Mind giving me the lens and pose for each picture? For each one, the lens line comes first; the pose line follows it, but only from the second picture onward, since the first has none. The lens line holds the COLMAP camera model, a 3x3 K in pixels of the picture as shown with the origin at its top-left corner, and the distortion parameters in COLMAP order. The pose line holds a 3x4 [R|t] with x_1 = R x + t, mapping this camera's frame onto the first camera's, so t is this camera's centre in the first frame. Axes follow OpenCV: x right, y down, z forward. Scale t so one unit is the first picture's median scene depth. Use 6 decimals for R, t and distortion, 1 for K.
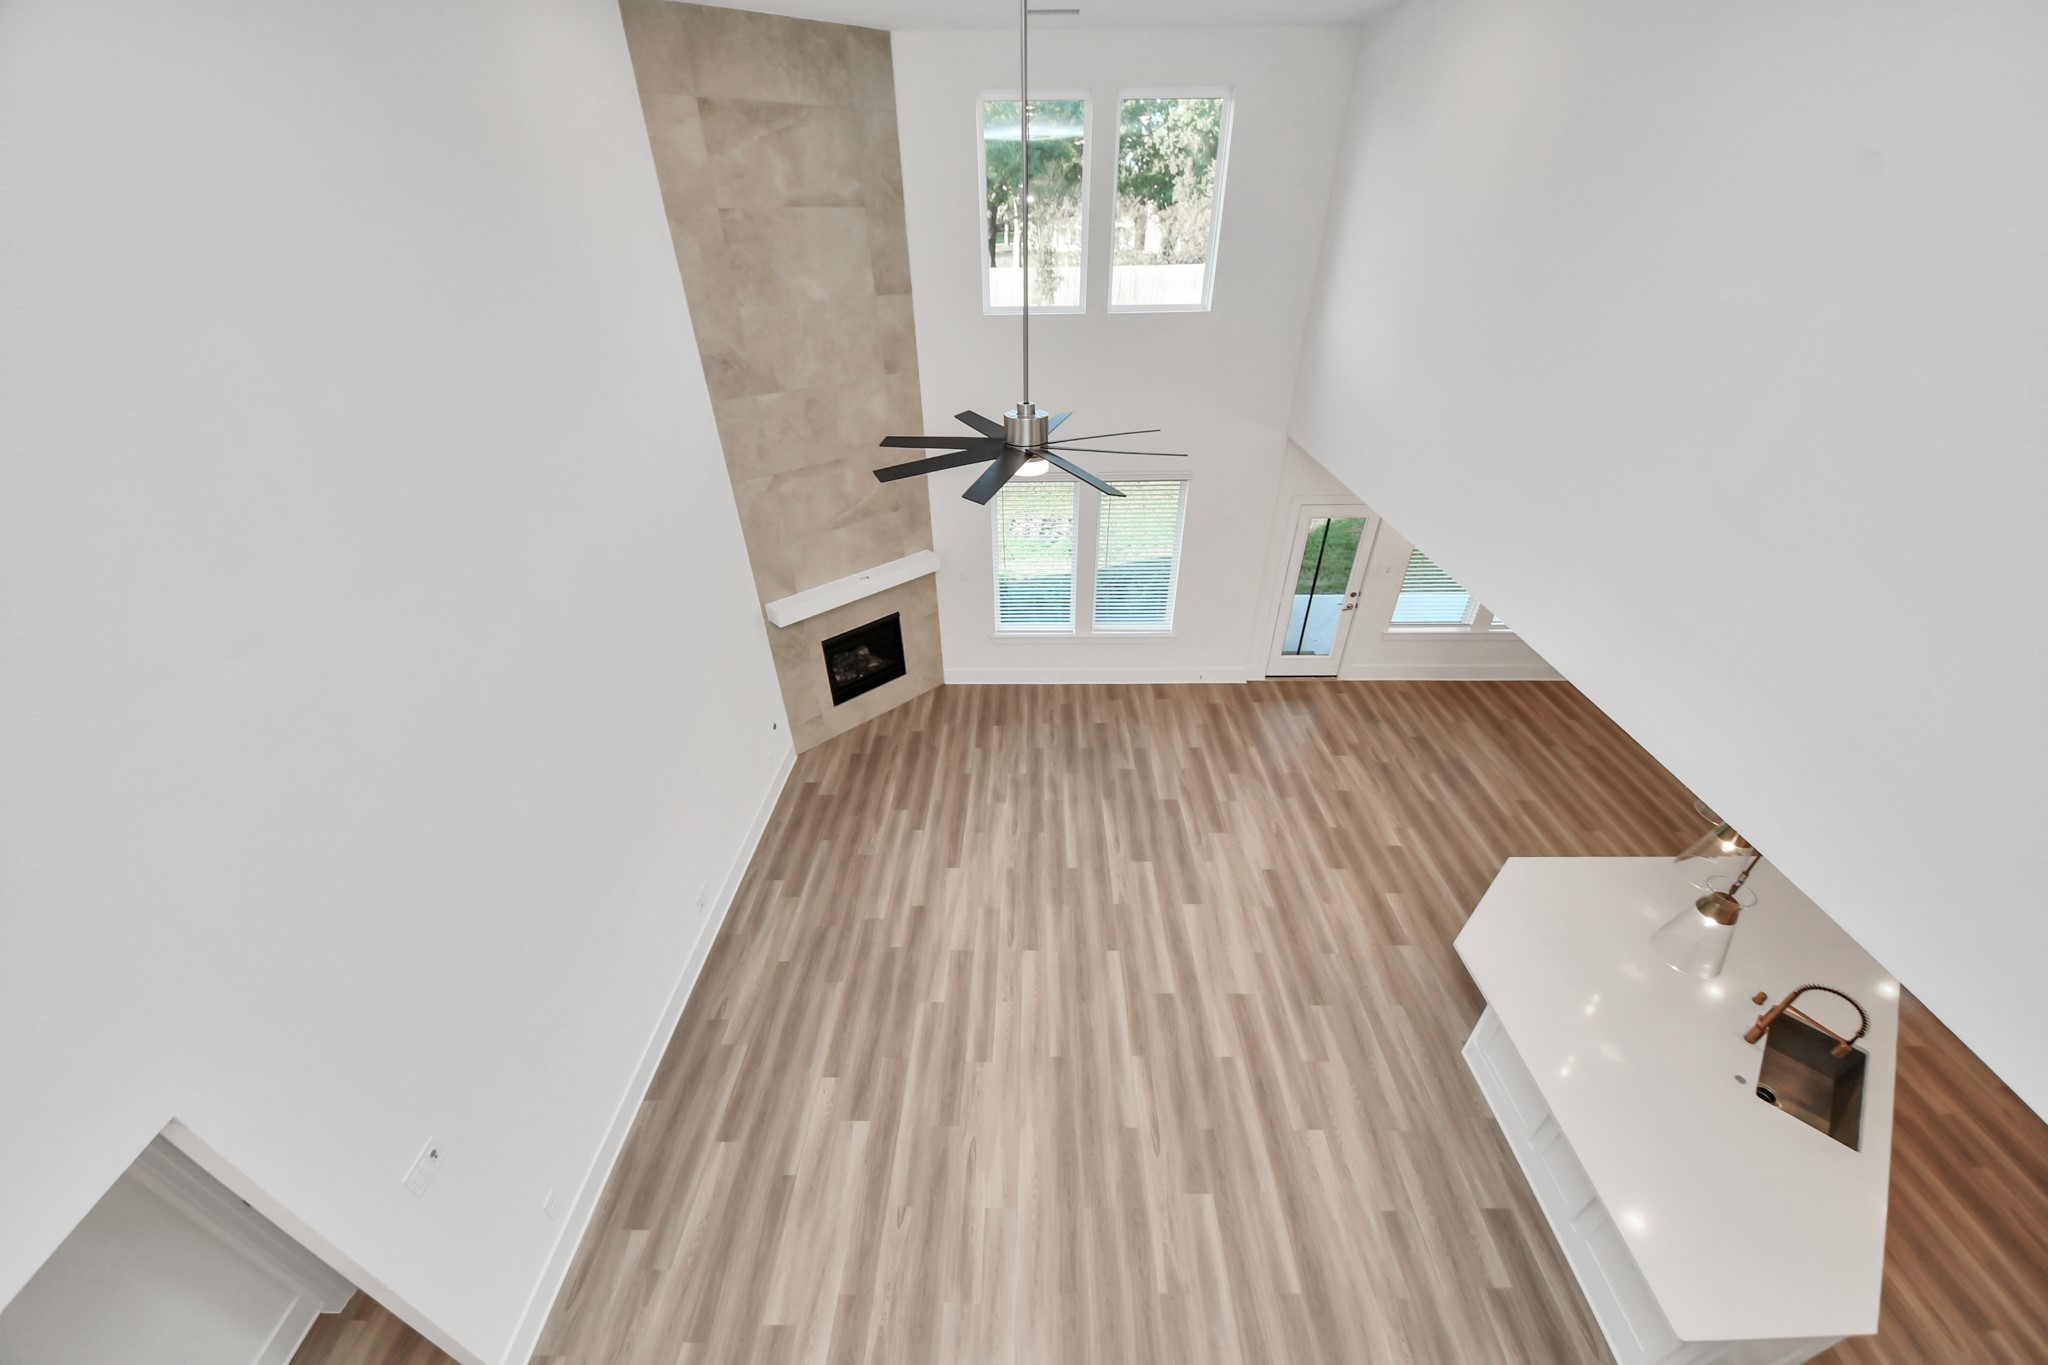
lens RADIAL K [[733.1, 0, 1012.9], [0, 733.1, 698.3], [0, 0, 1]] dist [0.003790, -0.006984]
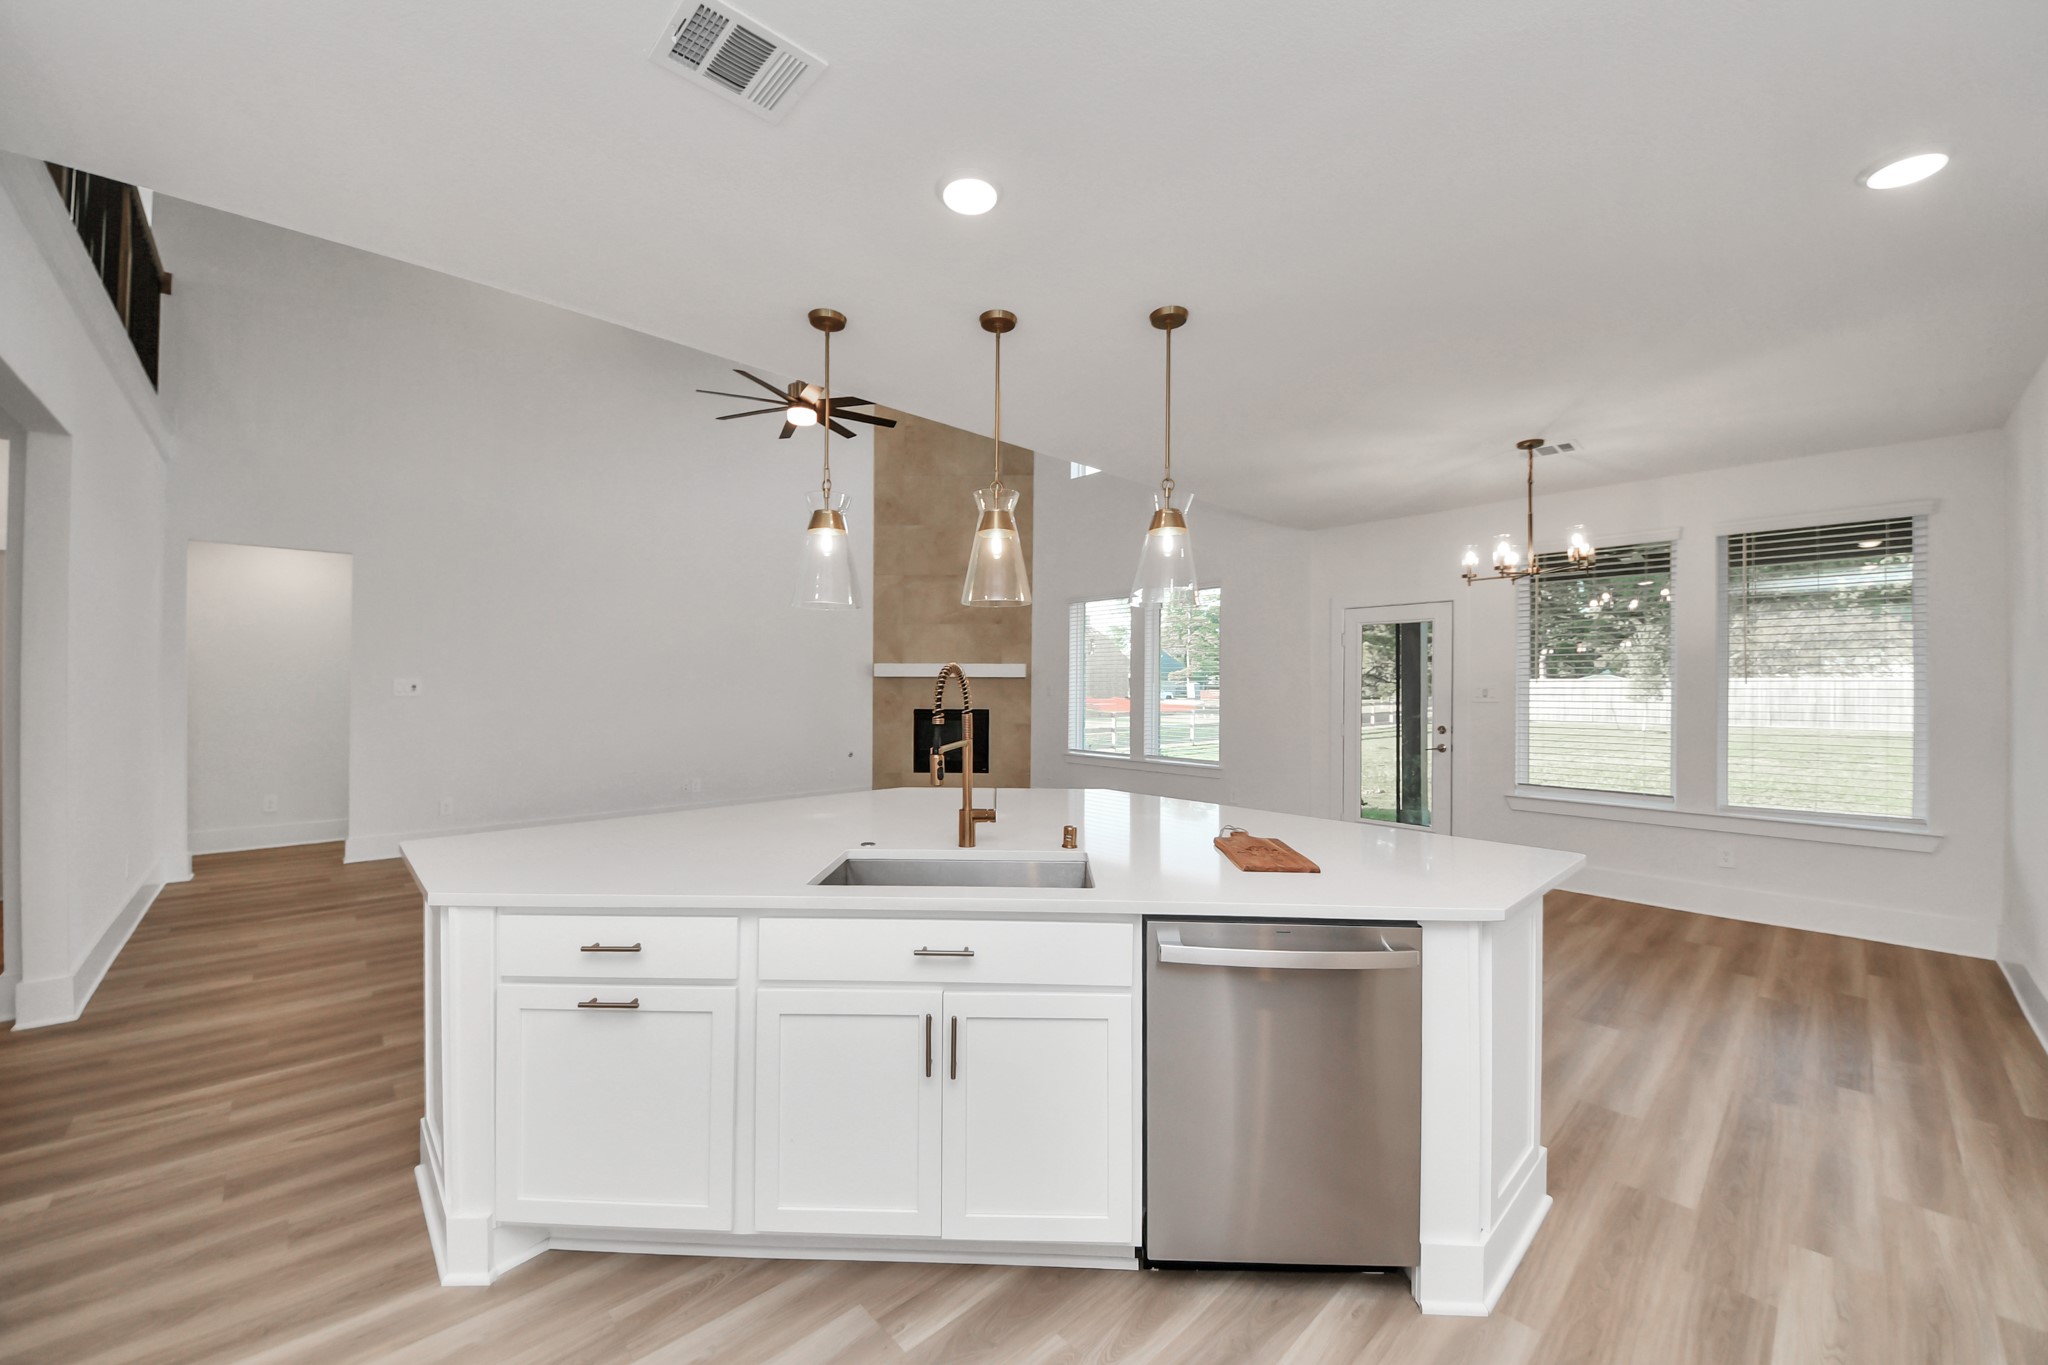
lens RADIAL K [[764.7, 0, 1024.9], [0, 764.7, 680.2], [0, 0, 1]] dist [0.001091, -0.003947]
pose [[0.701671, 0.009475, -0.712438, 1.031471], [-0.394679, 0.837656, -0.377574, 0.386452], [0.593200, 0.546117, 0.591498, 0.401391]]
